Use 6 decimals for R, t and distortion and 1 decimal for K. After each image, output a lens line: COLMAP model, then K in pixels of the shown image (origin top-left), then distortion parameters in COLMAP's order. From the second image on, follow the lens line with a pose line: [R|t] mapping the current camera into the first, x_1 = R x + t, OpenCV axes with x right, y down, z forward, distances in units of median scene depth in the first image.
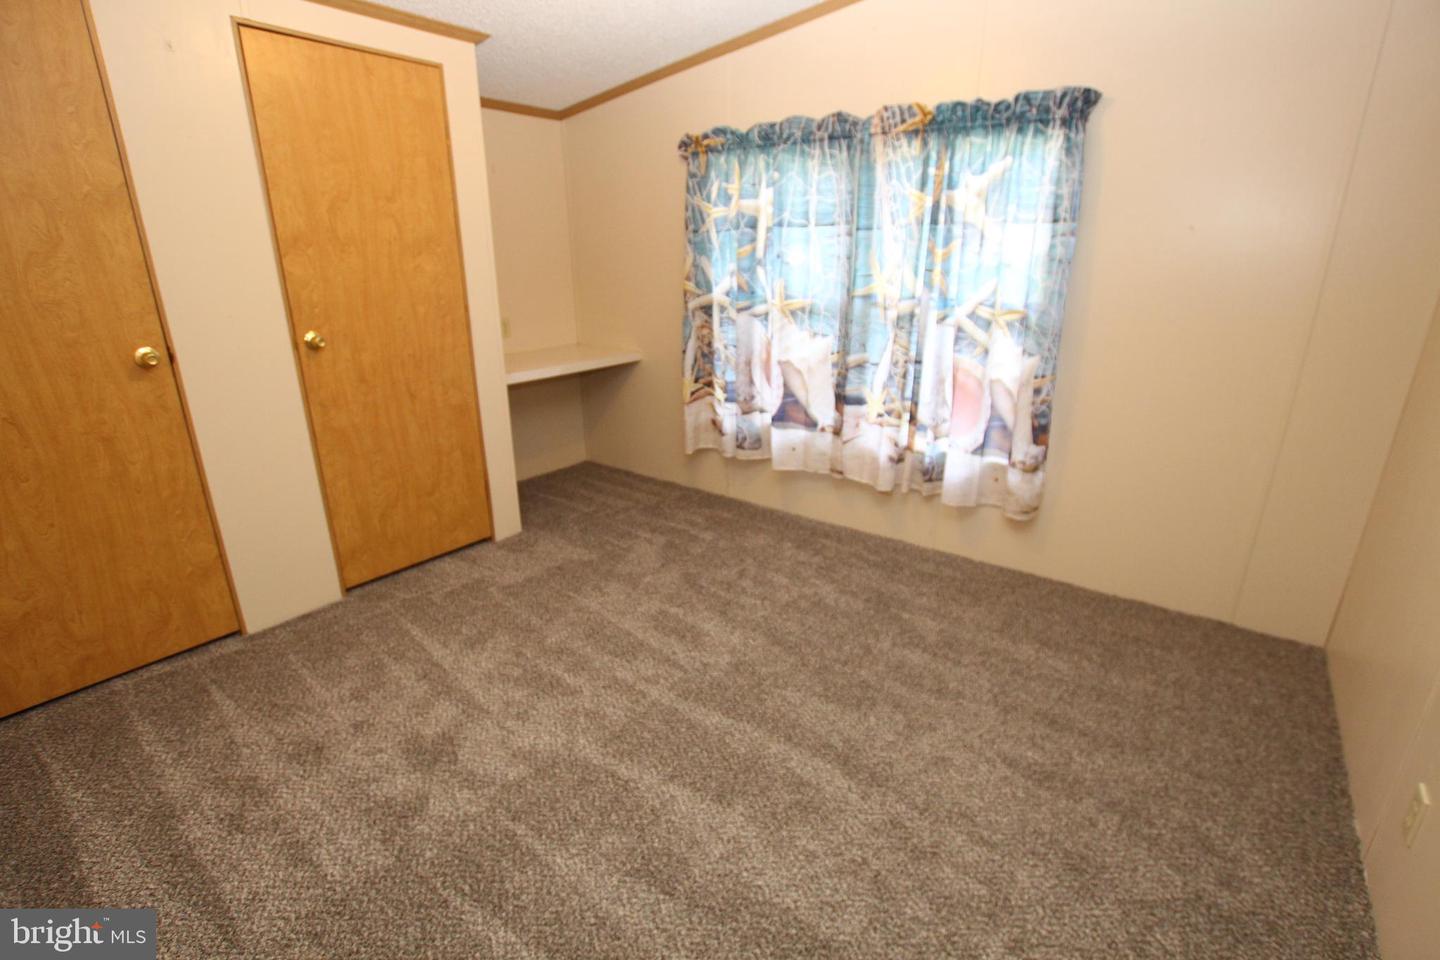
lens RADIAL K [[682.0, 0, 720.0], [0, 682.0, 480.0], [0, 0, 1]] dist [-0.027494, 0.001320]
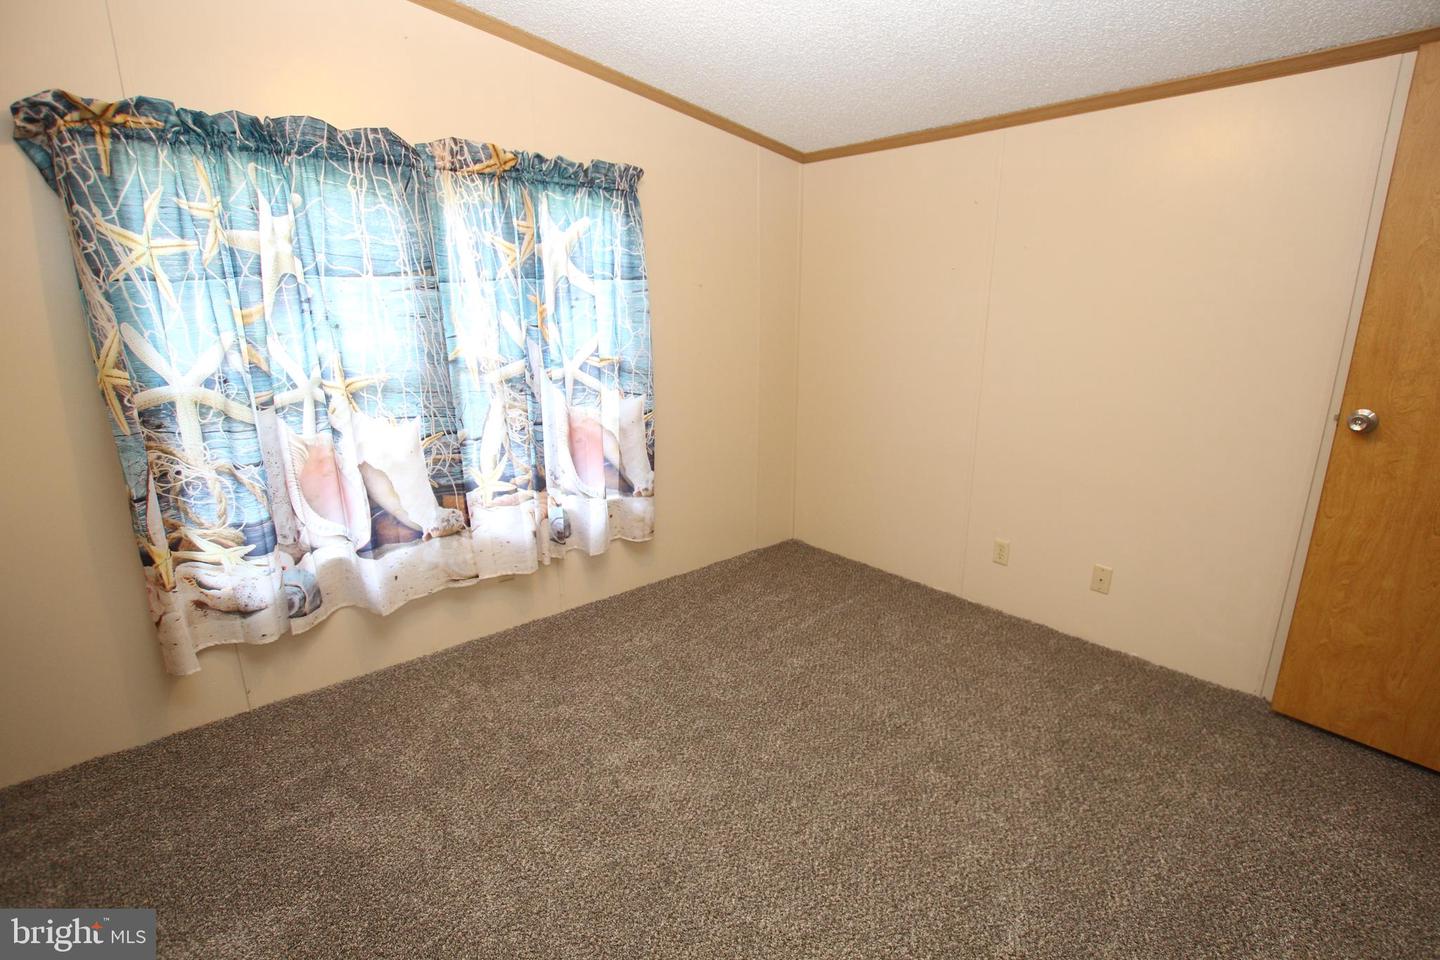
lens RADIAL K [[682.0, 0, 720.0], [0, 682.0, 480.0], [0, 0, 1]] dist [-0.027494, 0.001320]
pose [[0.218899, -0.250960, 0.942922, -0.527973], [0.316550, 0.932357, 0.174662, -0.179305], [-0.922973, 0.260249, 0.283534, 0.512331]]
